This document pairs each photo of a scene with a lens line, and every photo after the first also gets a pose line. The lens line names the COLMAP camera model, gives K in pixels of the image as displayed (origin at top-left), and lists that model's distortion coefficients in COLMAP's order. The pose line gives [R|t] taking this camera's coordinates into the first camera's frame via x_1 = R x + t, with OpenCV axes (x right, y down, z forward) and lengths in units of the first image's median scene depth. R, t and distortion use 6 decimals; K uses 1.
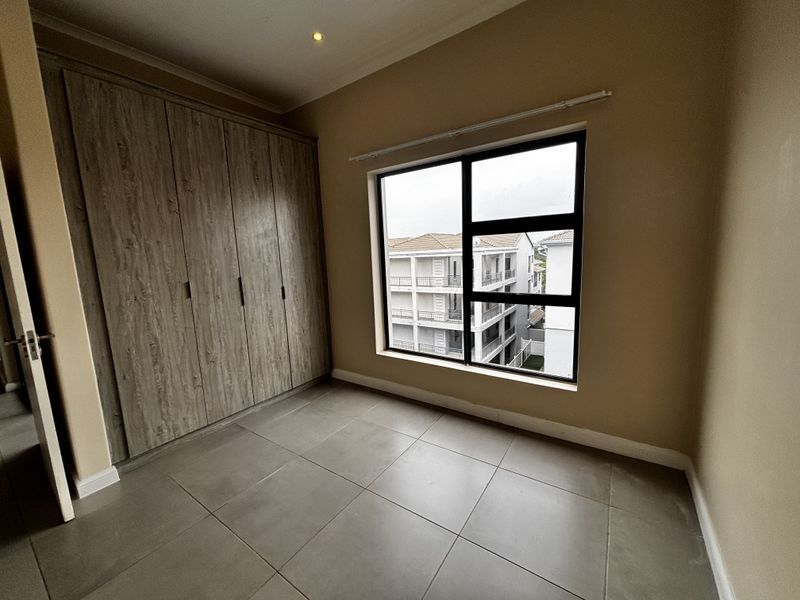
lens RADIAL K [[324.6, 0, 398.5], [0, 324.6, 298.8], [0, 0, 1]] dist [0.022445, -0.001371]
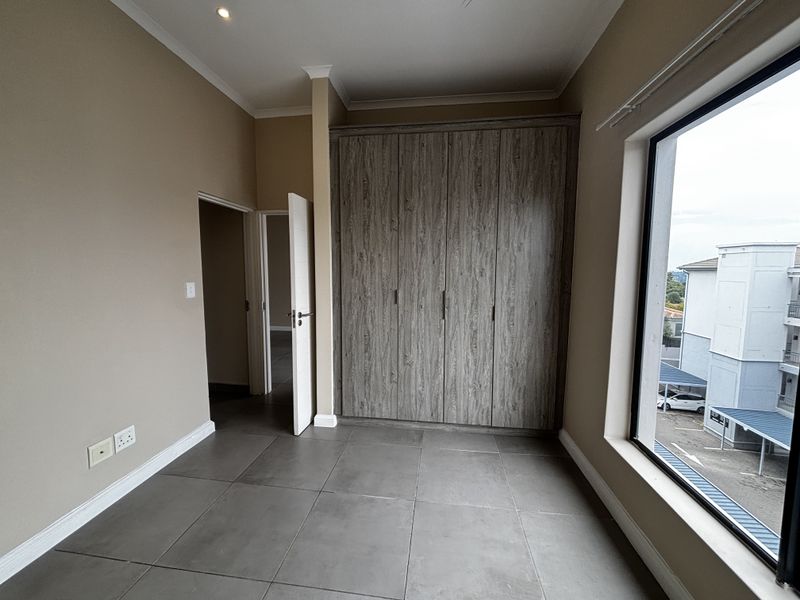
lens RADIAL K [[324.6, 0, 393.3], [0, 324.6, 299.9], [0, 0, 1]] dist [0.022445, -0.001371]
pose [[0.466454, 0.132834, -0.874514, 0.307070], [-0.151346, 0.986066, 0.069052, -0.083052], [0.871501, 0.100145, 0.480059, 0.404077]]
